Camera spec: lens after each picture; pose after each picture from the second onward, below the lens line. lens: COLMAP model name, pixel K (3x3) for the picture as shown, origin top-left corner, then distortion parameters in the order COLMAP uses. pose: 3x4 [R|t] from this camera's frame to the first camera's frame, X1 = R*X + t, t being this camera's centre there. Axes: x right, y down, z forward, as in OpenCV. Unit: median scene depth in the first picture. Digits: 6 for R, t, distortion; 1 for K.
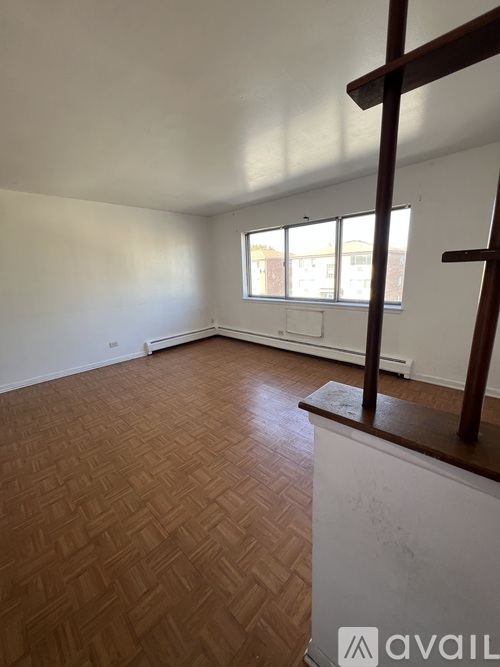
lens RADIAL K [[263.3, 0, 252.8], [0, 263.3, 333.9], [0, 0, 1]] dist [-0.003311, 0.000549]
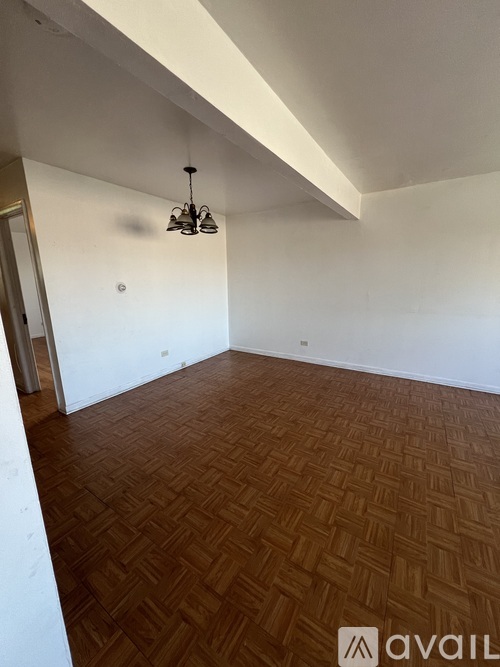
lens RADIAL K [[263.3, 0, 250.6], [0, 263.3, 333.8], [0, 0, 1]] dist [-0.003311, 0.000549]
pose [[0.191754, 0.244796, -0.950424, -0.010414], [-0.232228, 0.952211, 0.198403, -0.059510], [0.953573, 0.182670, 0.239438, 0.251310]]
